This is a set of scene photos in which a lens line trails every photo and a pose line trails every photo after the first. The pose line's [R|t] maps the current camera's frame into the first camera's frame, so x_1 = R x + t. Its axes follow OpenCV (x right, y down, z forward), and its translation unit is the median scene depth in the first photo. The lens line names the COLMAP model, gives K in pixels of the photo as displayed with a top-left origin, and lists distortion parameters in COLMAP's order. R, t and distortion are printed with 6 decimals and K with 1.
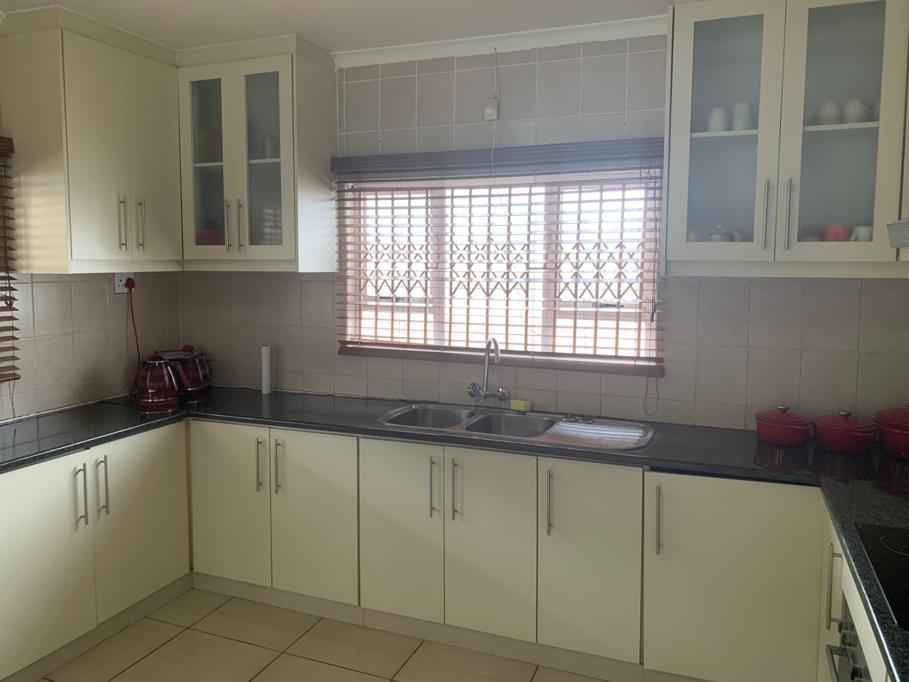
lens RADIAL K [[701.8, 0, 450.2], [0, 701.8, 314.5], [0, 0, 1]] dist [0.096624, -0.124877]
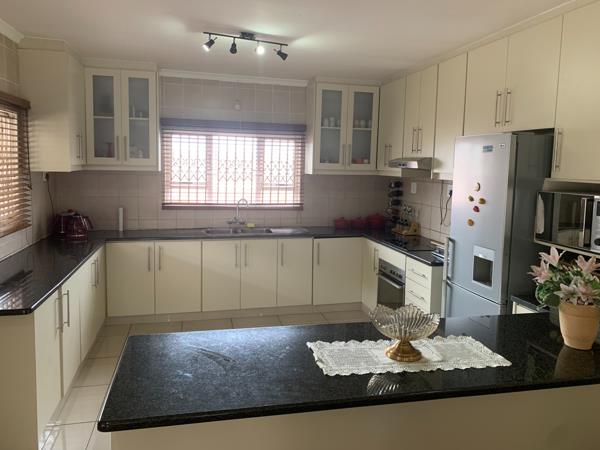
lens RADIAL K [[463.2, 0, 297.2], [0, 463.2, 207.5], [0, 0, 1]] dist [0.096624, -0.124877]
pose [[0.810313, -0.039244, 0.584682, -0.727078], [0.024895, 0.999160, 0.032562, 0.016423], [-0.585468, -0.011830, 0.810609, -0.433314]]
